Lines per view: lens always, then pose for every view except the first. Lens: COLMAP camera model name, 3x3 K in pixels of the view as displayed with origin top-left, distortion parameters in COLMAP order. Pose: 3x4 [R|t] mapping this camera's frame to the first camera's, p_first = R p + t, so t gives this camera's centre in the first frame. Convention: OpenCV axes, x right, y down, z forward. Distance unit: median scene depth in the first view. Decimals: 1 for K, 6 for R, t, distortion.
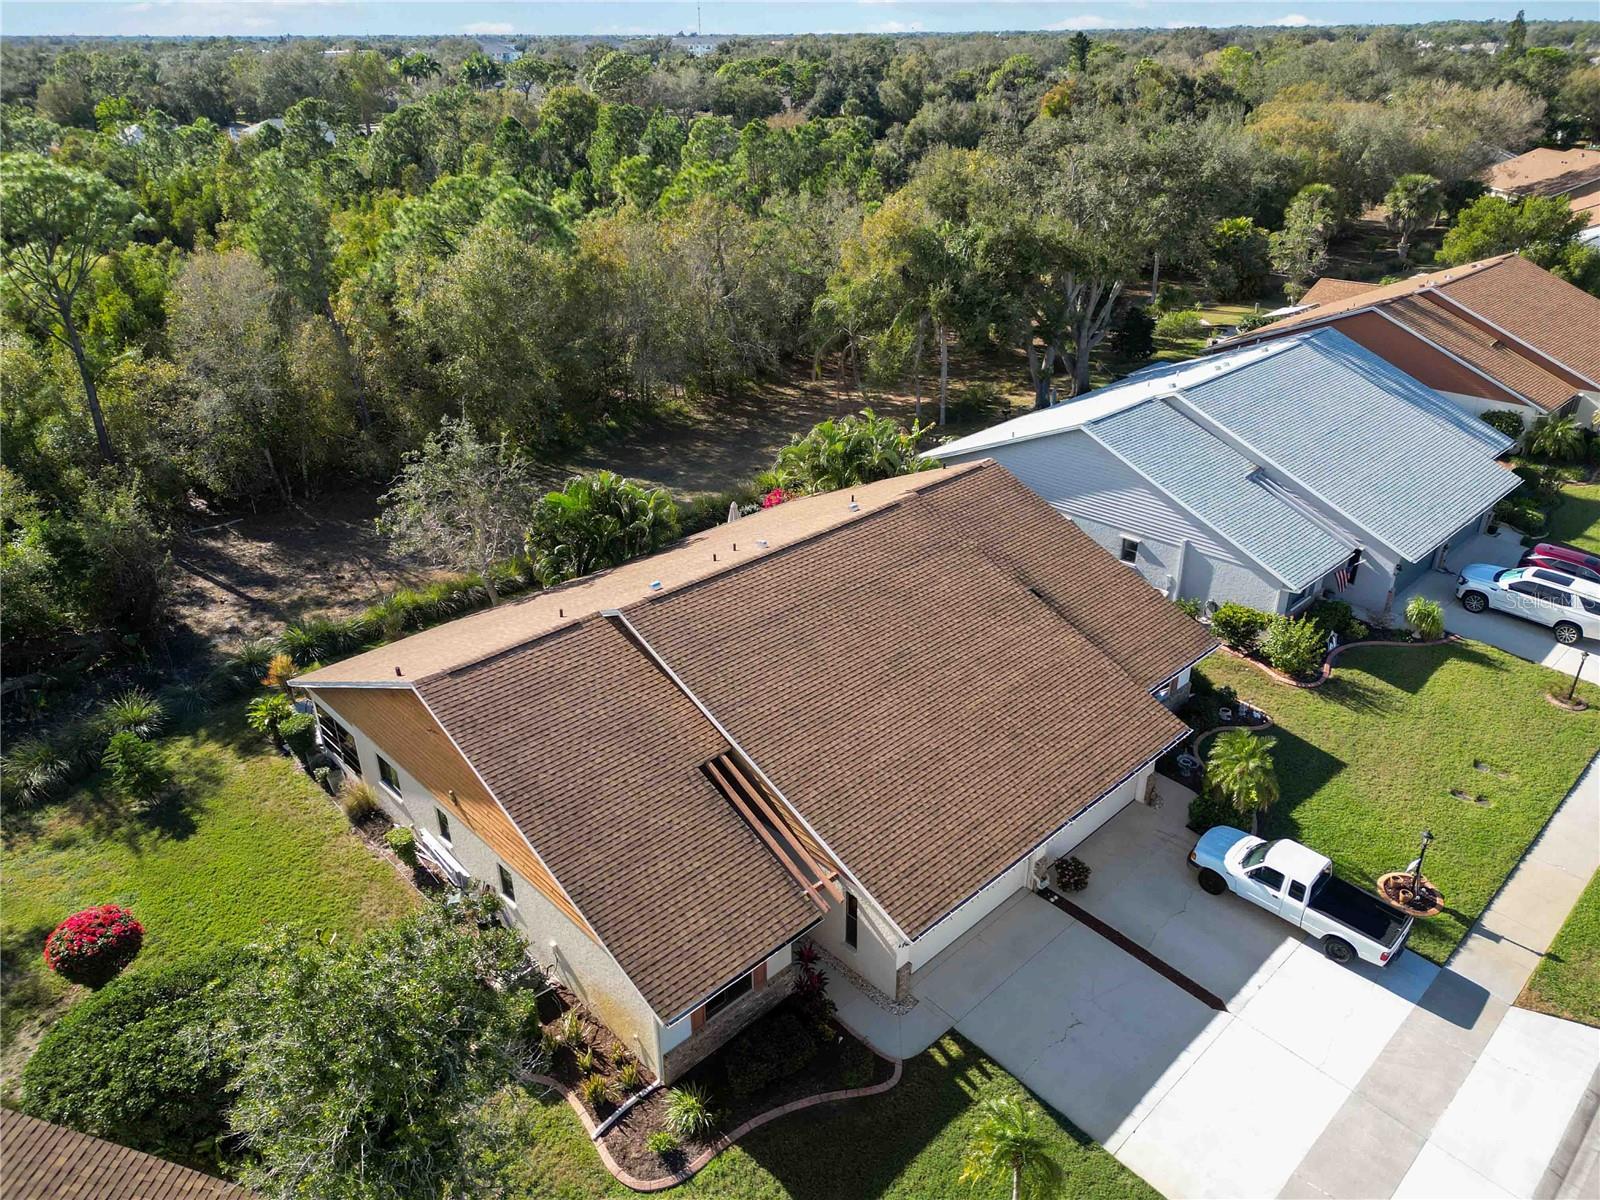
lens RADIAL K [[1113.5, 0, 800.0], [0, 1113.5, 600.0], [0, 0, 1]] dist [0.072533, -0.086238]
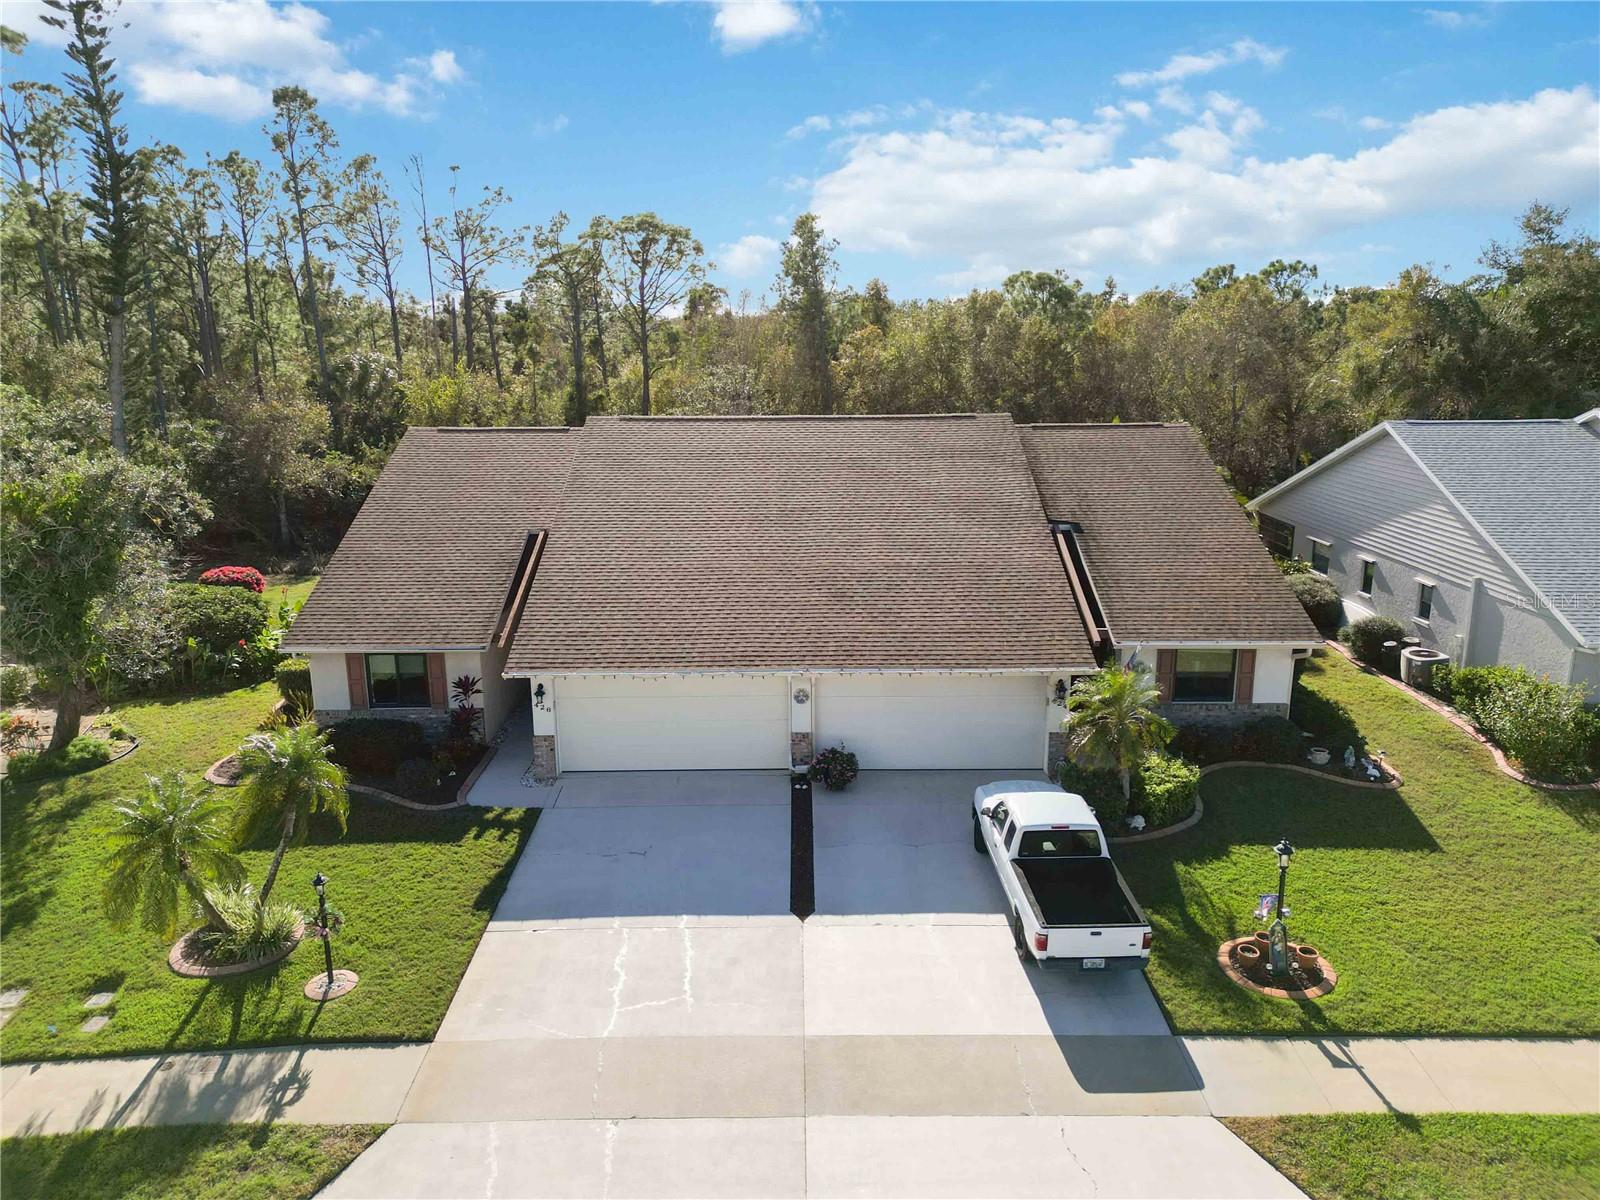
lens RADIAL K [[1113.5, 0, 800.0], [0, 1113.5, 600.0], [0, 0, 1]] dist [0.072533, -0.086238]
pose [[0.725093, 0.167353, -0.668006, 0.505156], [-0.310769, 0.945153, -0.100542, 0.152404], [0.614542, 0.280498, 0.737332, 0.262562]]
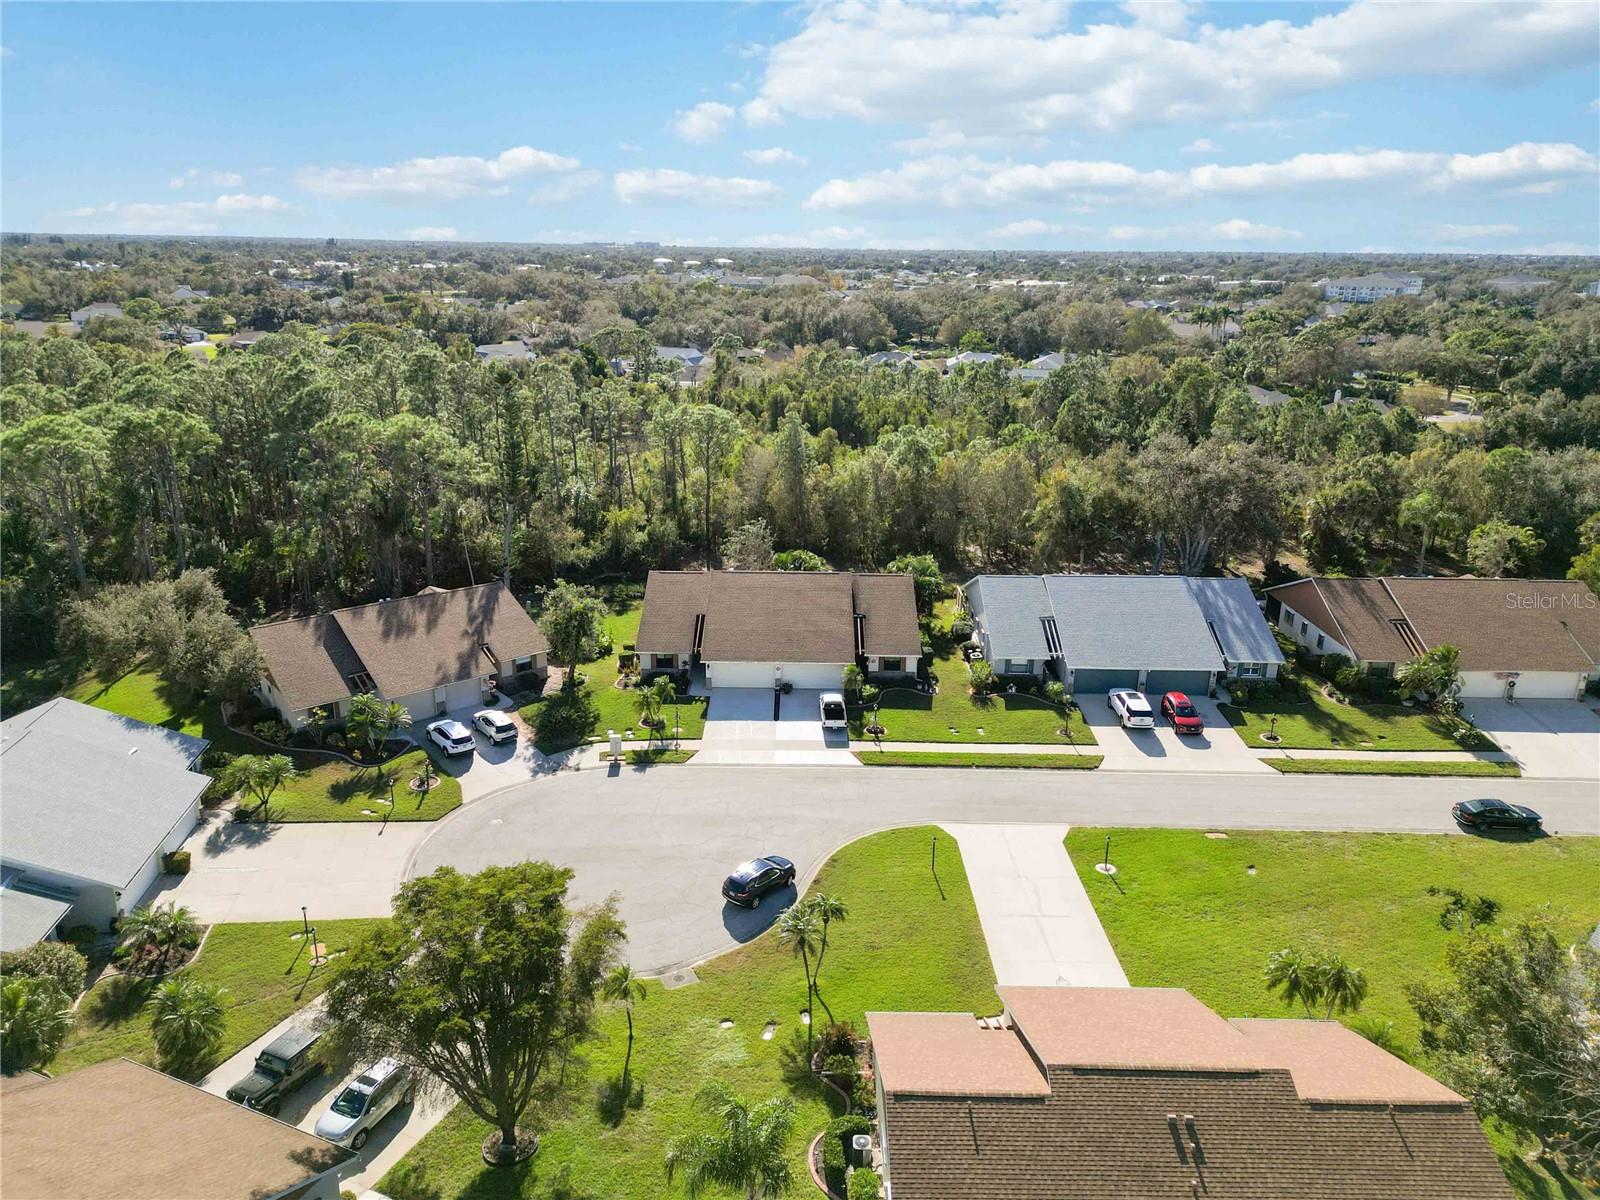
lens RADIAL K [[1113.5, 0, 800.0], [0, 1113.5, 600.0], [0, 0, 1]] dist [0.072533, -0.086238]
pose [[0.720170, 0.224950, -0.656318, 1.482643], [-0.328341, 0.943843, -0.036786, 0.085513], [0.611186, 0.241988, 0.753587, -0.857401]]
